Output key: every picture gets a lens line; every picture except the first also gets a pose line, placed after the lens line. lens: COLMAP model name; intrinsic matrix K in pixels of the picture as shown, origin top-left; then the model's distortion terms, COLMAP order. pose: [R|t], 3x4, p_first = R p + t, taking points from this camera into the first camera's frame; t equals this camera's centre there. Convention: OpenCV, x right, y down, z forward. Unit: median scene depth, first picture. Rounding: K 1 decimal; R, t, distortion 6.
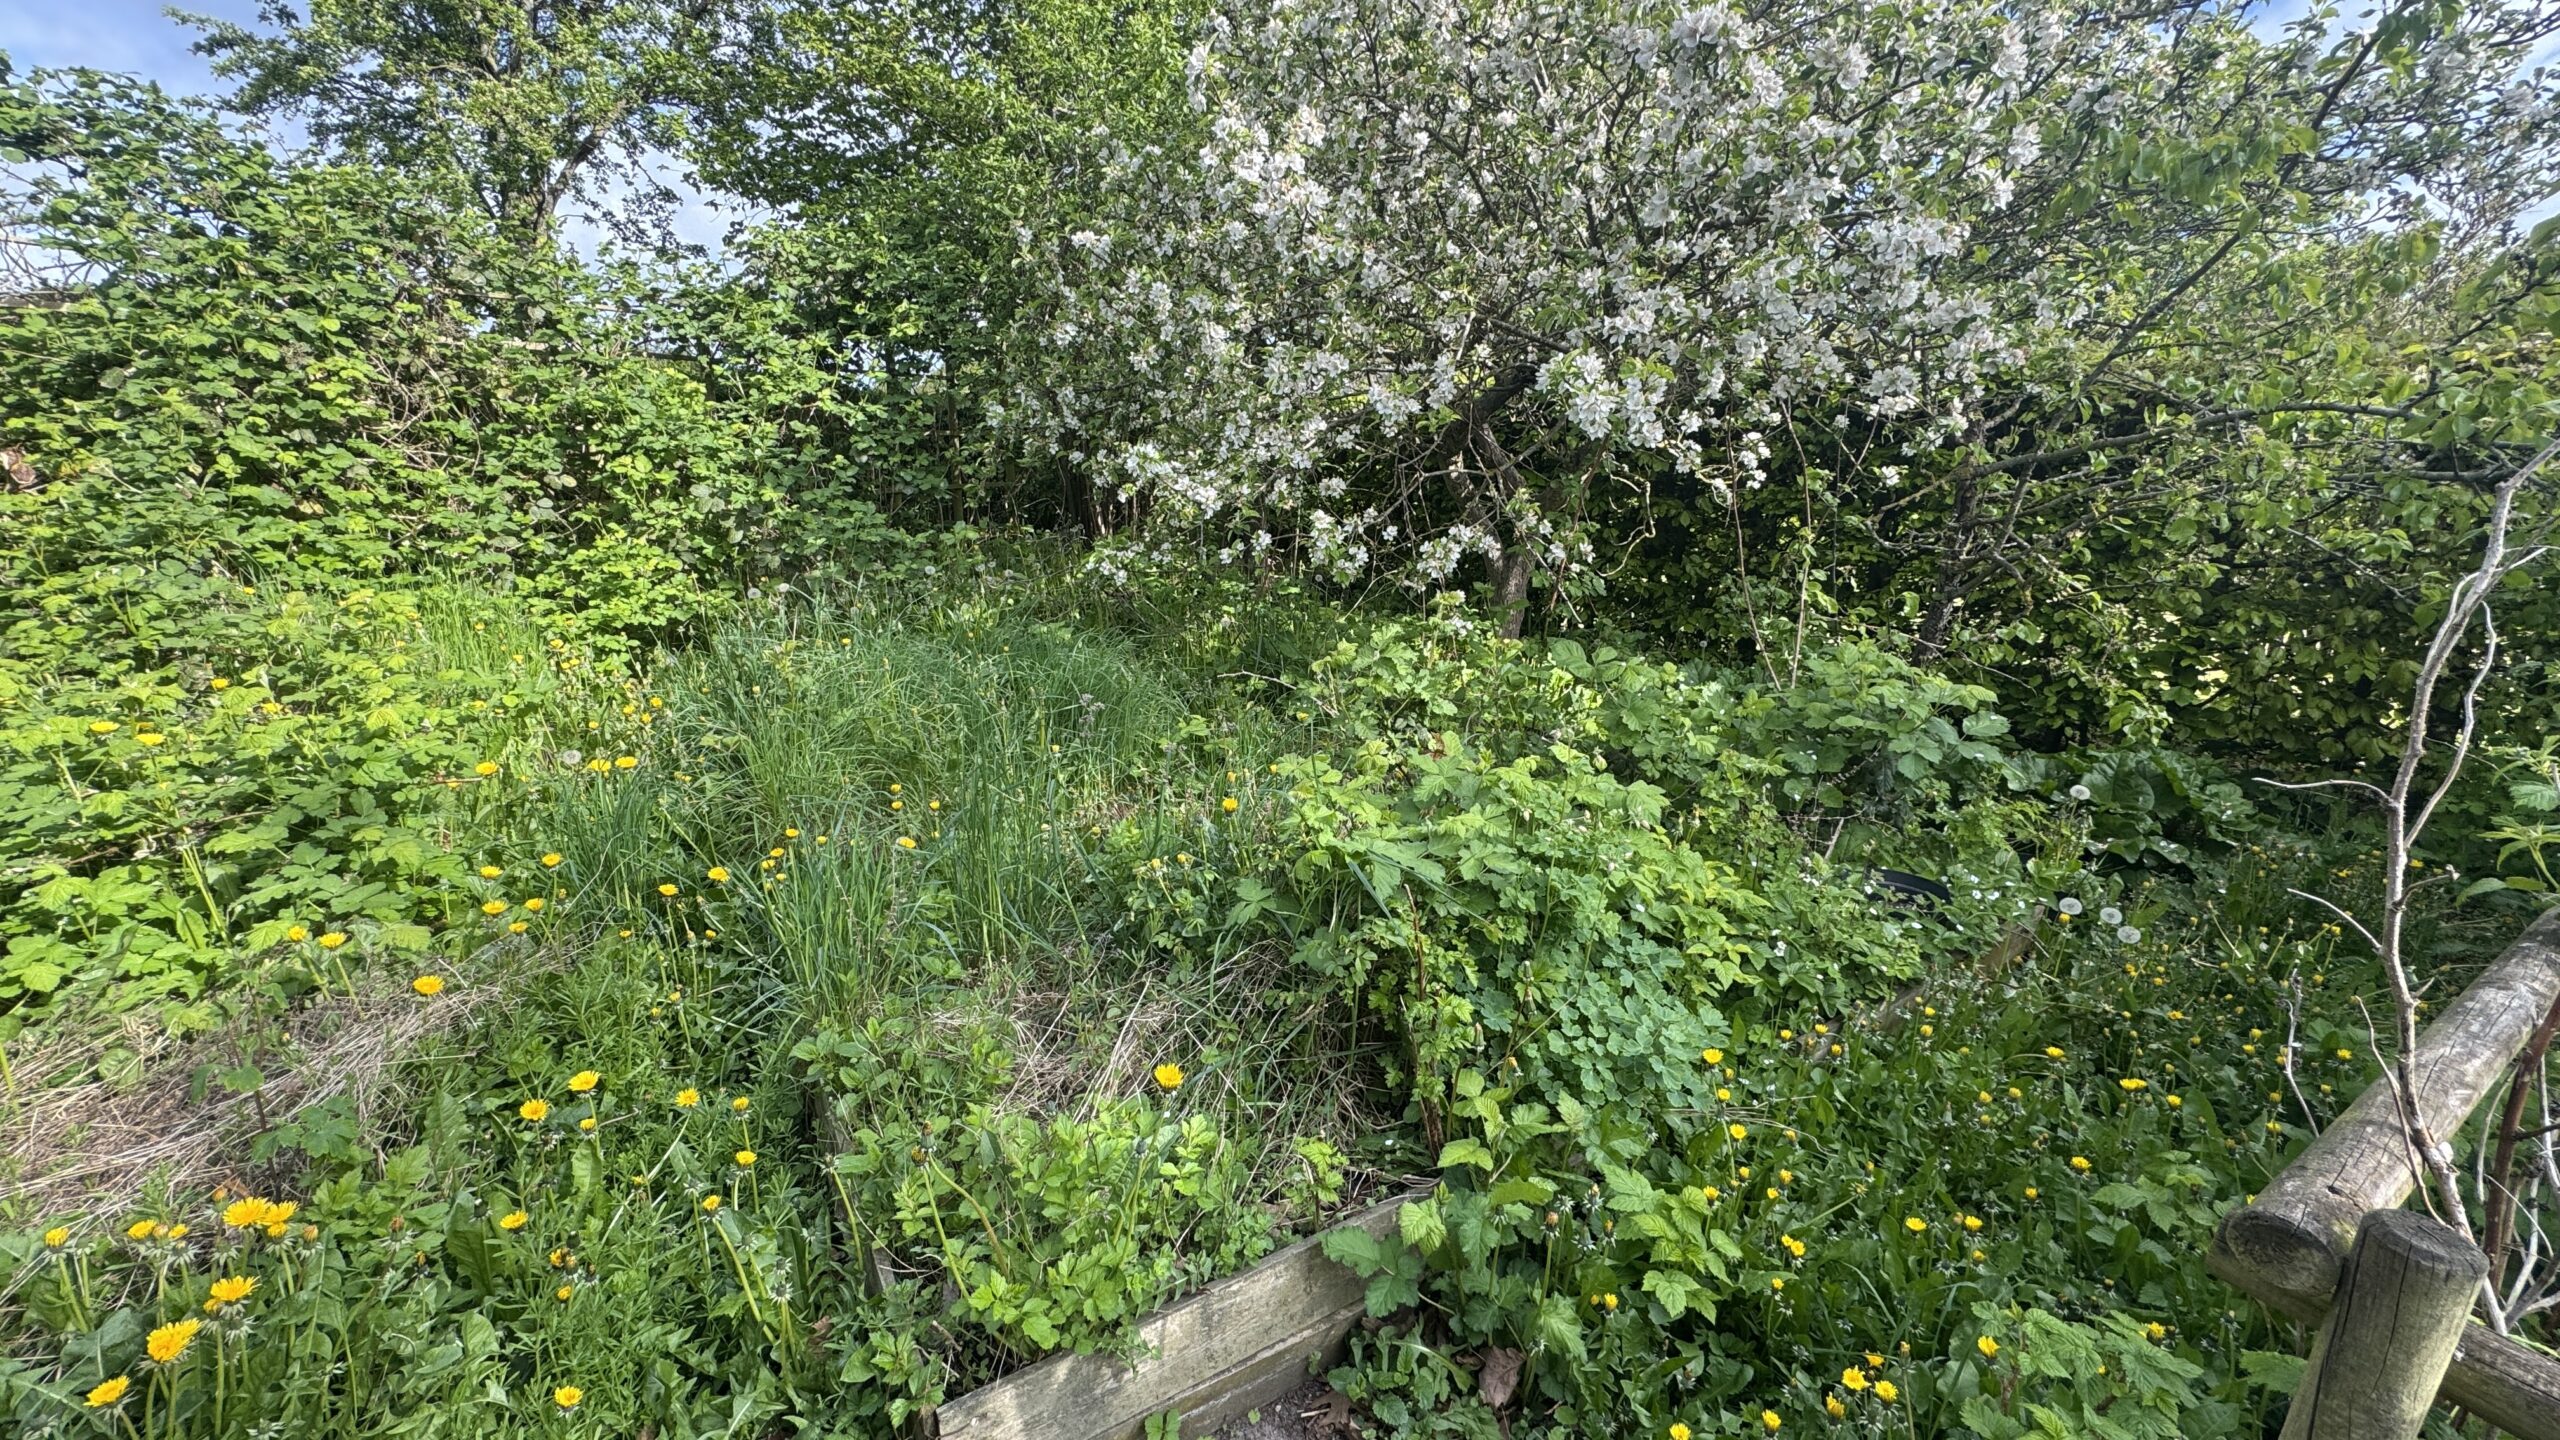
lens RADIAL K [[1020.1, 0, 1281.1], [0, 1020.1, 718.5], [0, 0, 1]] dist [-0.000144, 0.000241]
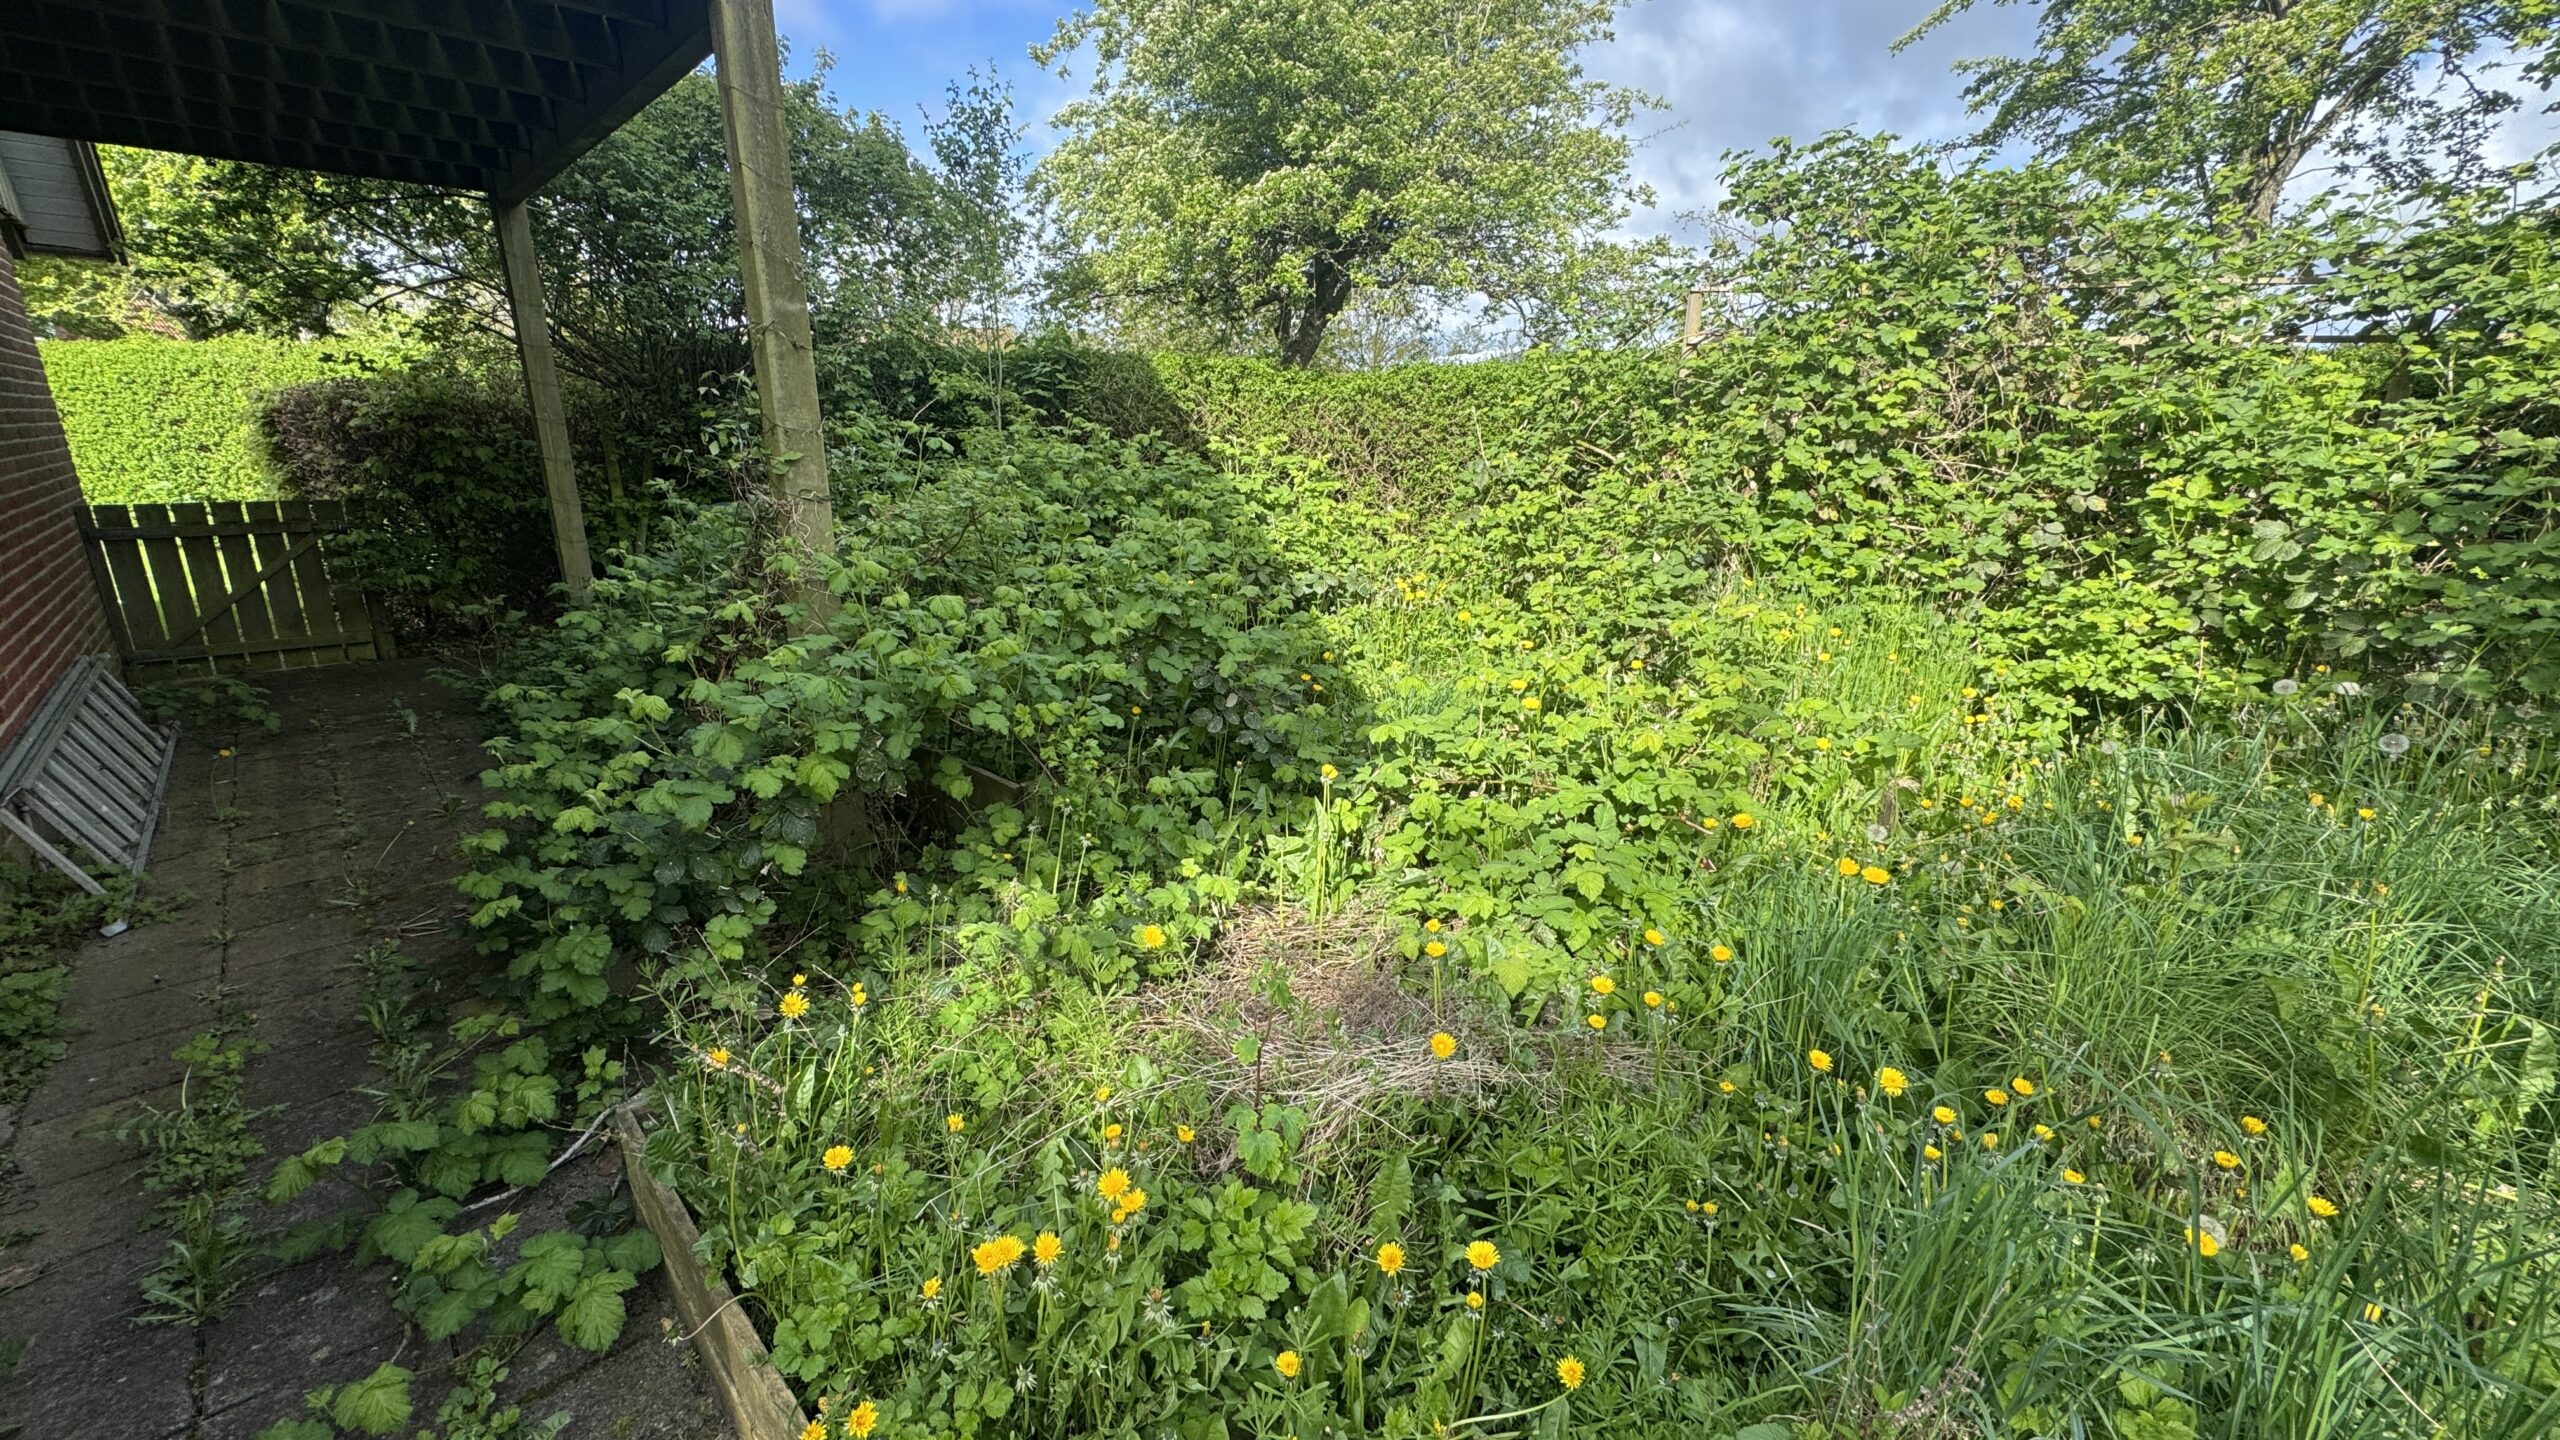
lens RADIAL K [[1020.1, 0, 1281.1], [0, 1020.1, 718.5], [0, 0, 1]] dist [-0.000144, 0.000241]
pose [[0.214745, 0.262935, -0.940612, -0.023003], [-0.267290, 0.942134, 0.202337, -0.062526], [0.939383, 0.207965, 0.272598, 0.202715]]
